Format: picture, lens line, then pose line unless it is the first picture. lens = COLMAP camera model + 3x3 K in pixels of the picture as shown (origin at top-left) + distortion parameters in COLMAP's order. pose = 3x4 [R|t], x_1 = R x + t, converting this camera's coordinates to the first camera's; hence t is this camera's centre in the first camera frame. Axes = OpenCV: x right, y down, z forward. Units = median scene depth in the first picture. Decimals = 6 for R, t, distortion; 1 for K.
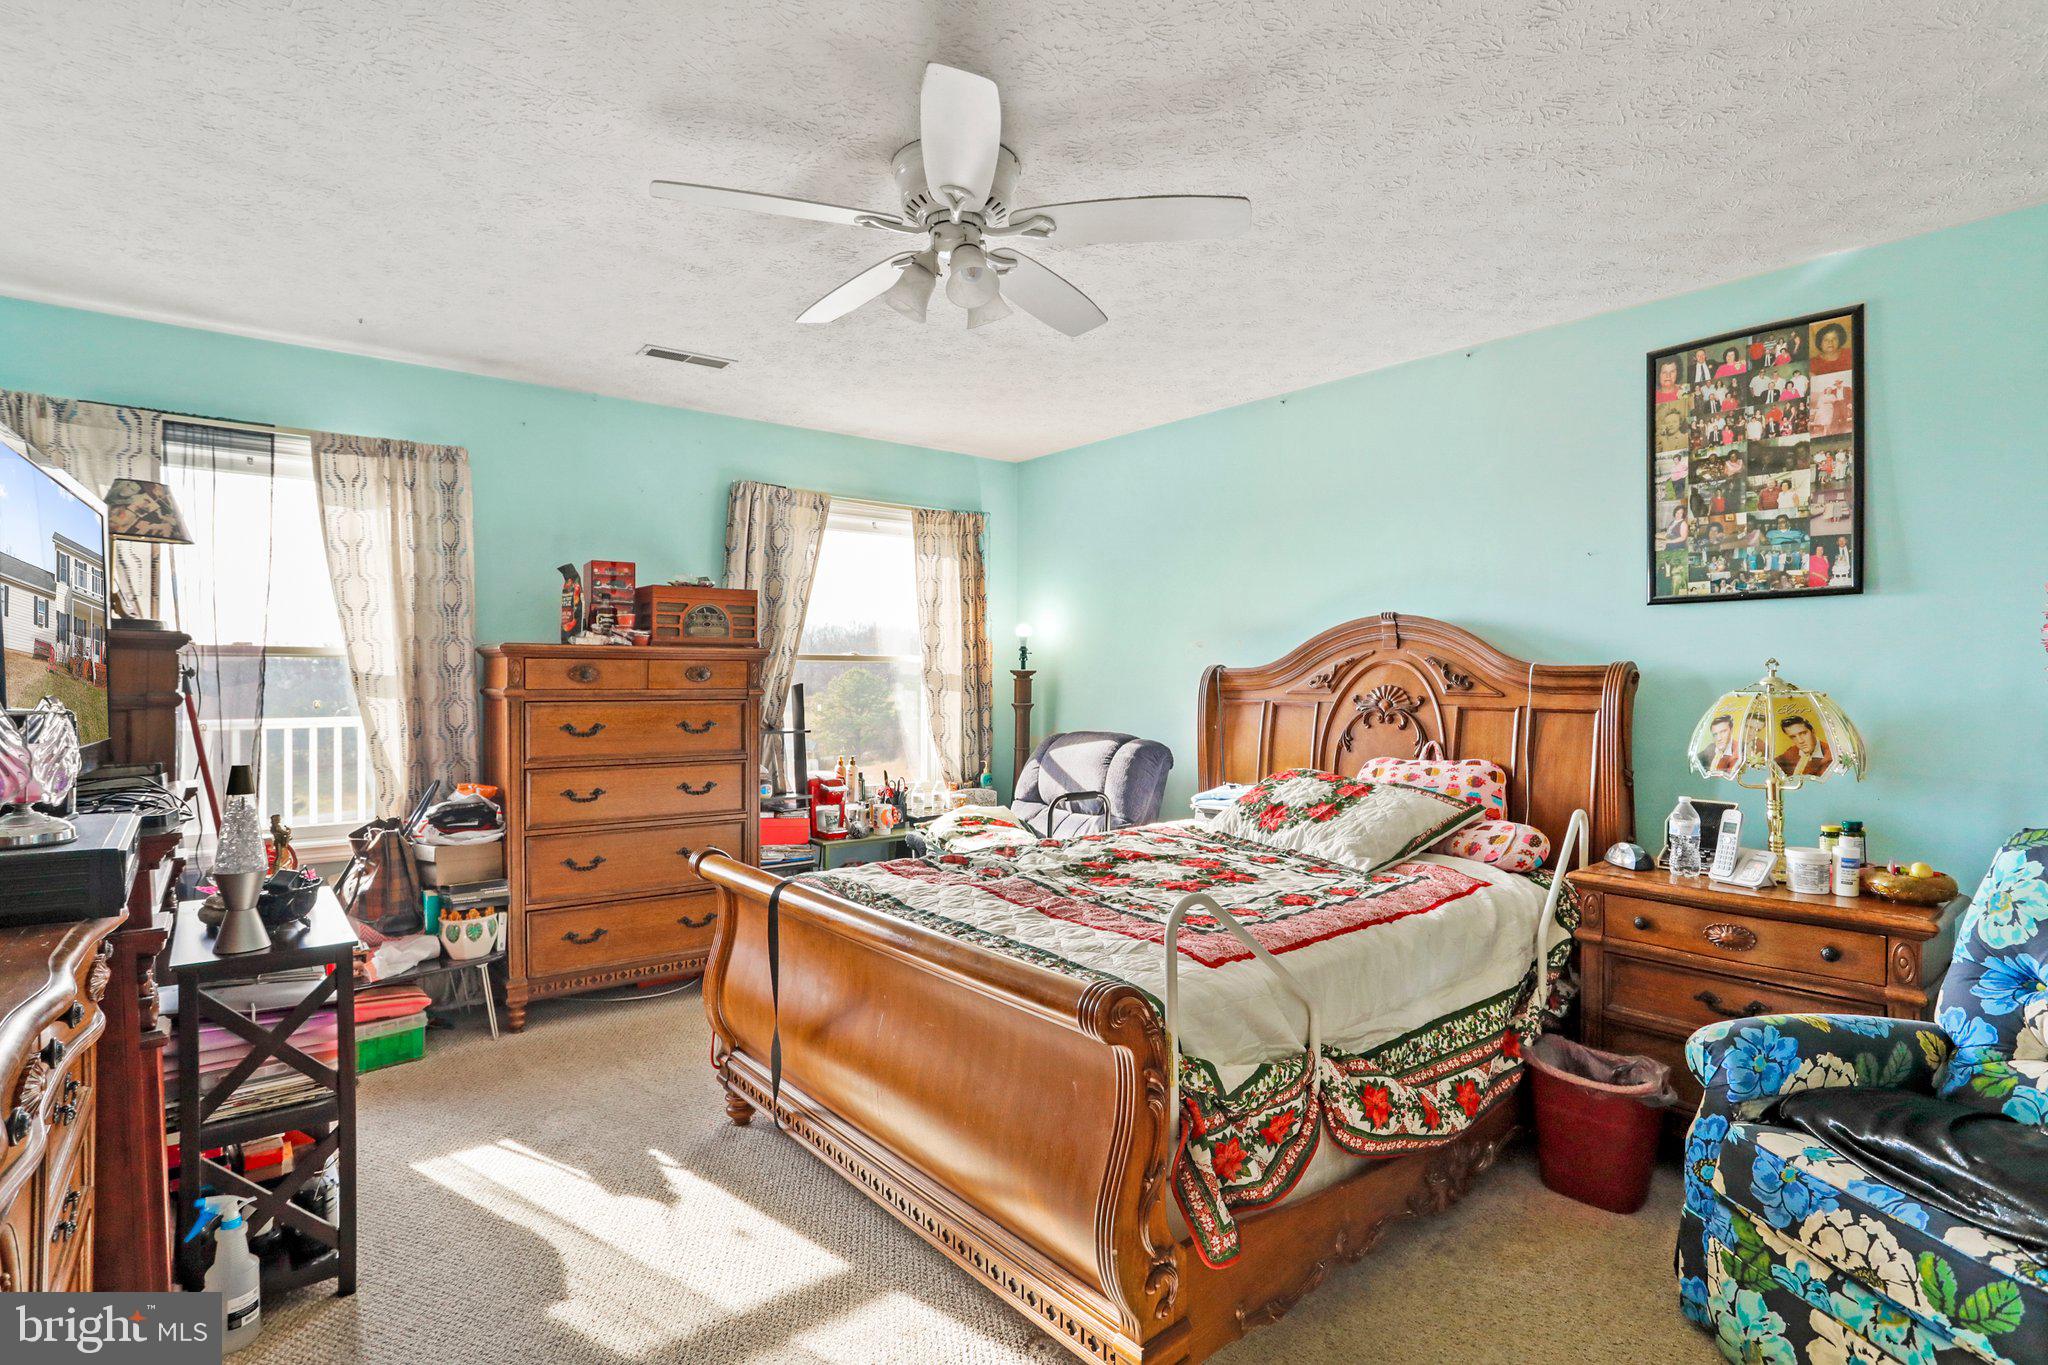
lens RADIAL K [[1012.4, 0, 1035.3], [0, 1012.4, 690.4], [0, 0, 1]] dist [-0.038246, 0.021060]
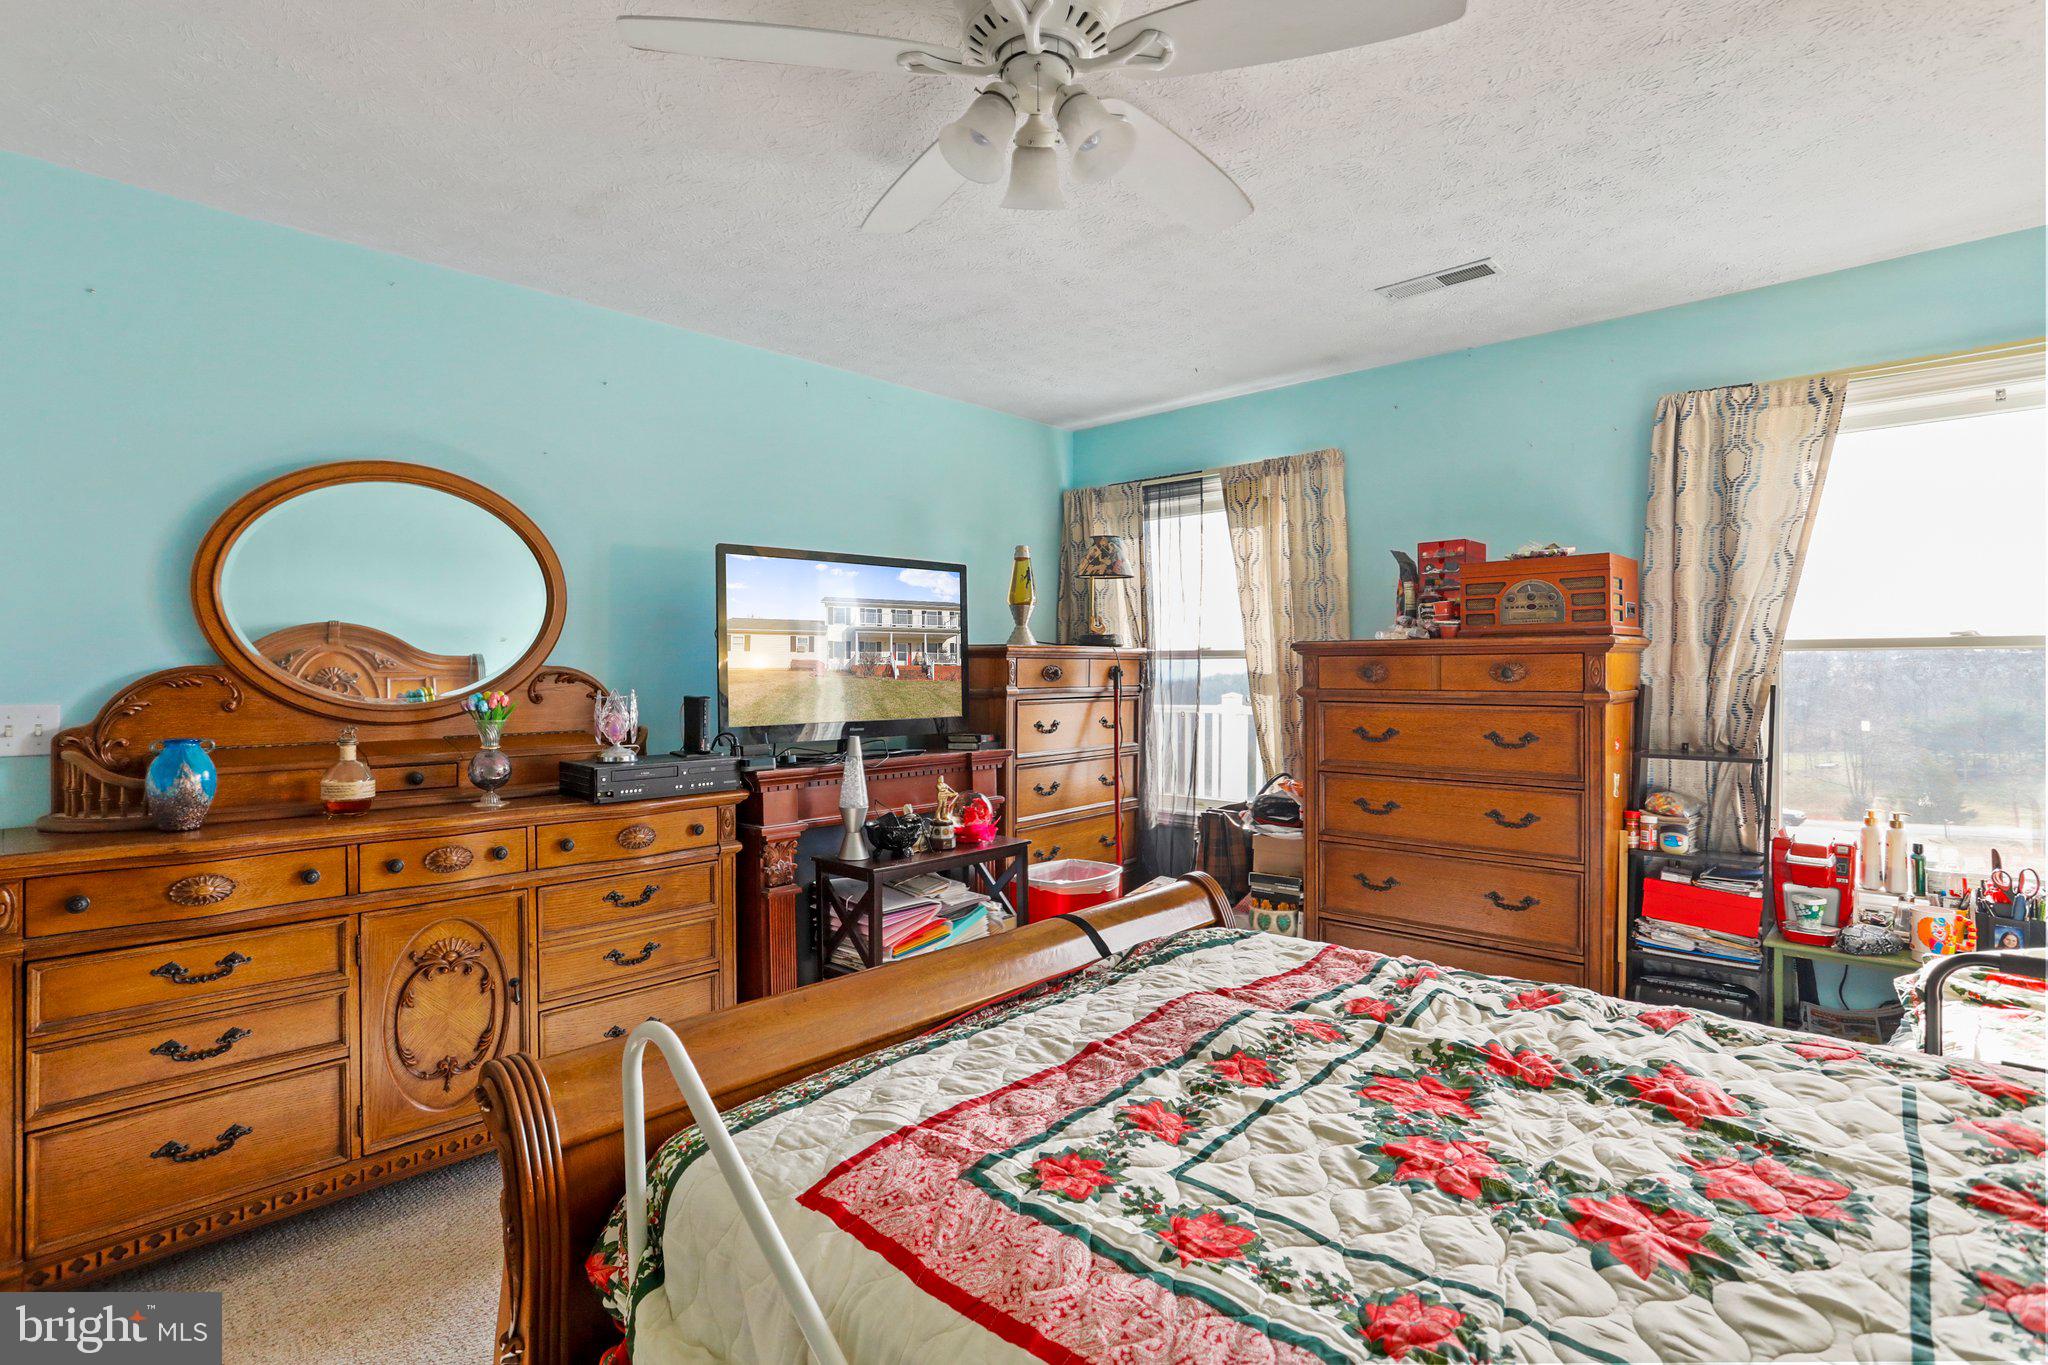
lens RADIAL K [[1012.4, 0, 1032.4], [0, 1012.4, 684.1], [0, 0, 1]] dist [-0.038246, 0.021060]
pose [[0.147990, 0.008177, -0.988955, 0.423222], [-0.012566, 0.999901, 0.006387, -0.008089], [0.988909, 0.011482, 0.148079, 0.589333]]
